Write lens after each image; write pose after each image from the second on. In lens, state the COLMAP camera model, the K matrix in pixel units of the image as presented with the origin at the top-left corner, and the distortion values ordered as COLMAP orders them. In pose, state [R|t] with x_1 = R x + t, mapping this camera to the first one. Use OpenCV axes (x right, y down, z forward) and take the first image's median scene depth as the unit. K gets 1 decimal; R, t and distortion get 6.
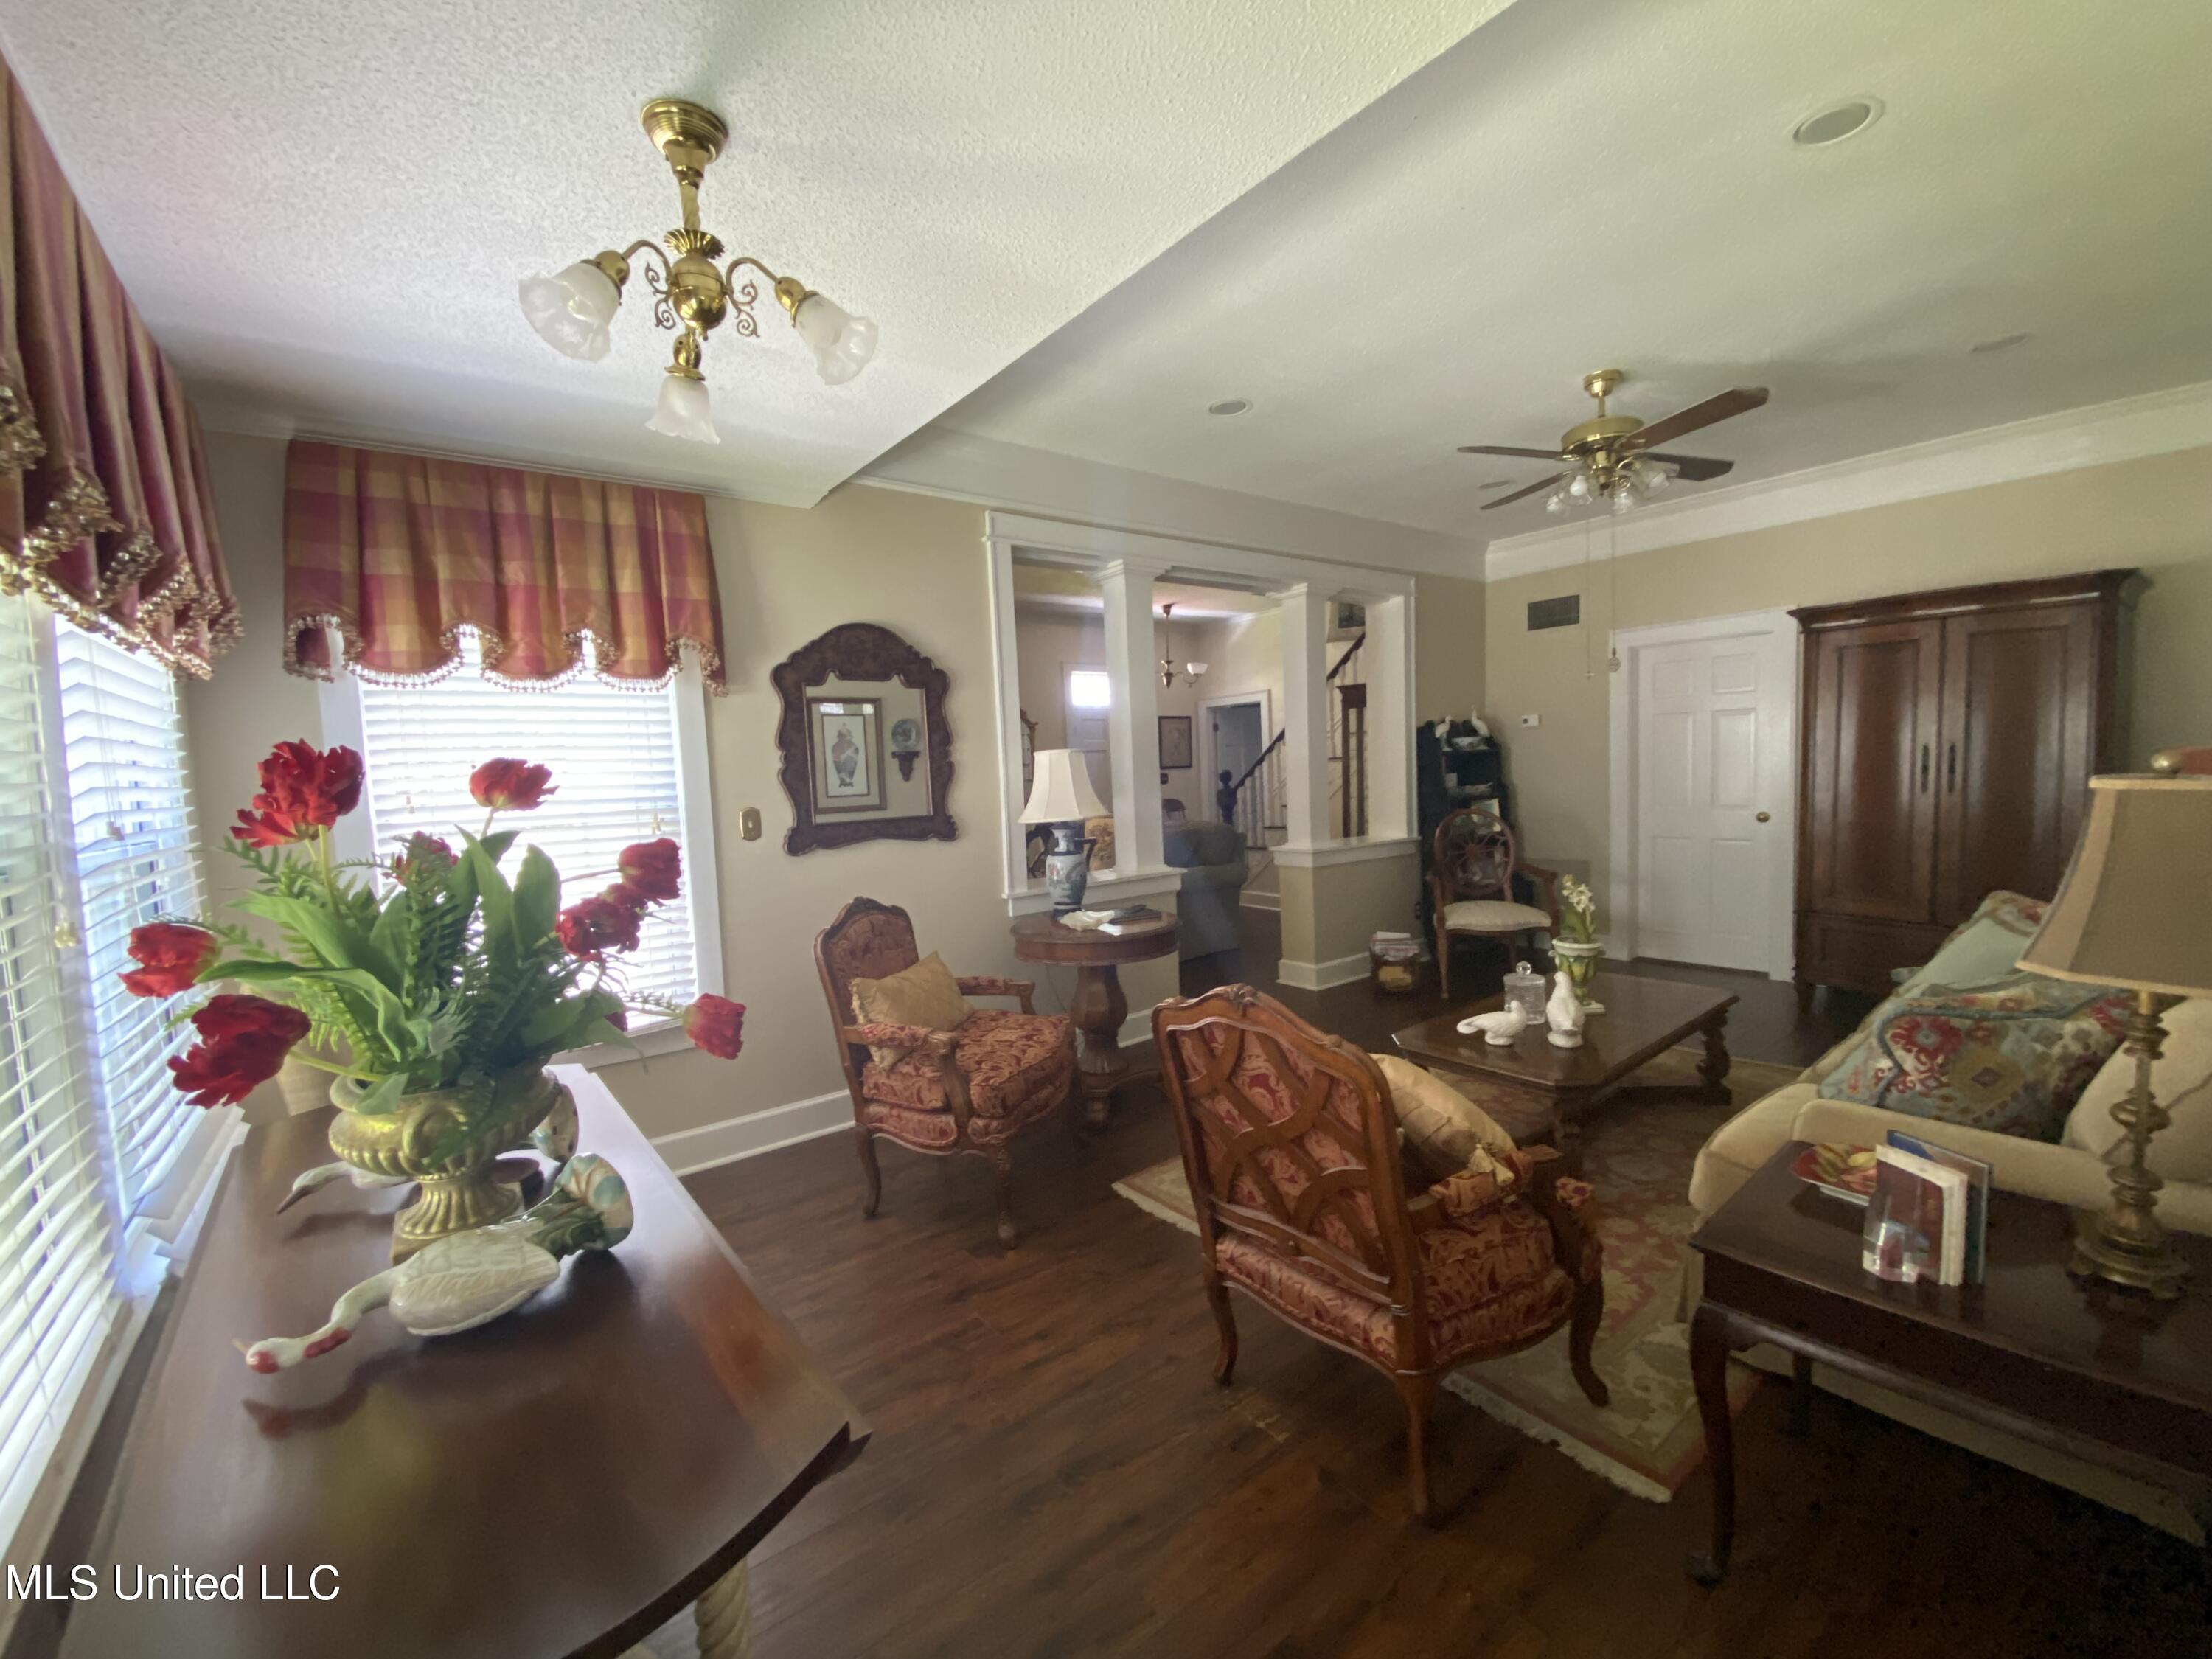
lens RADIAL K [[903.0, 0, 1096.9], [0, 903.0, 829.0], [0, 0, 1]] dist [-0.003603, -0.006880]
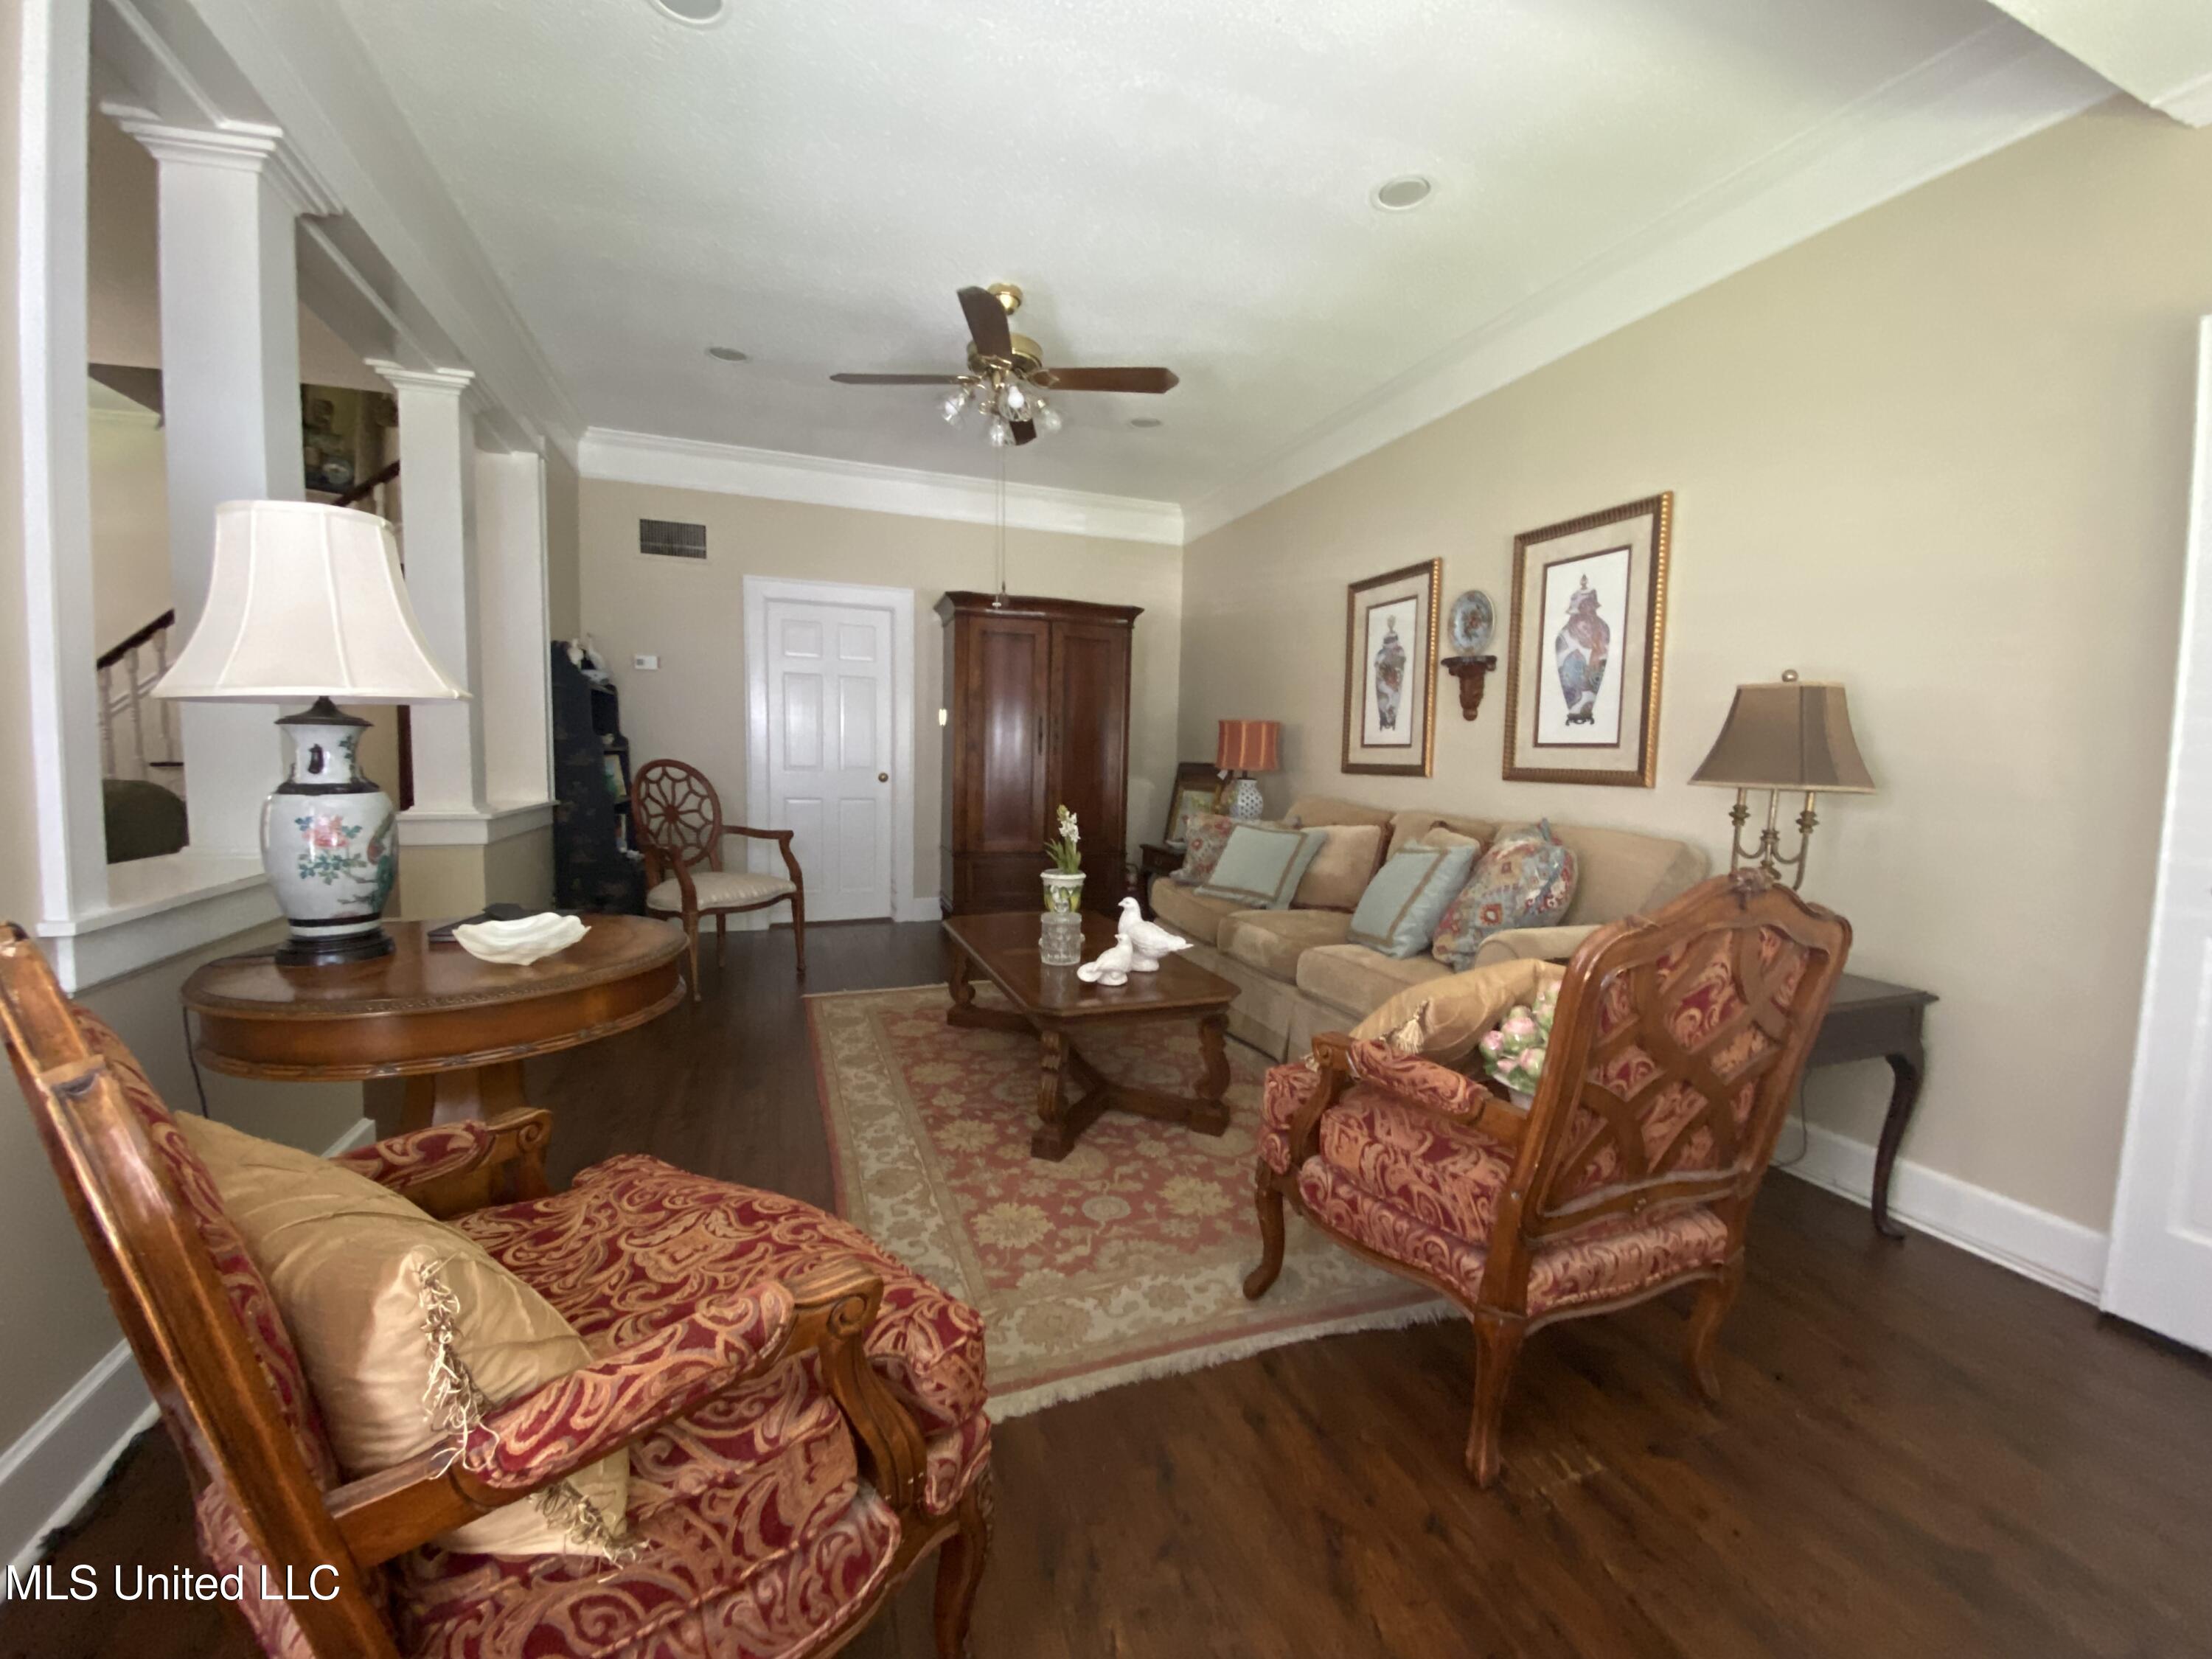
lens RADIAL K [[903.0, 0, 1110.4], [0, 903.0, 827.6], [0, 0, 1]] dist [-0.003603, -0.006880]
pose [[0.285987, -0.031550, 0.957714, -0.304702], [0.037147, 0.999072, 0.021820, 0.045402], [-0.957513, 0.029336, 0.286894, 0.556857]]
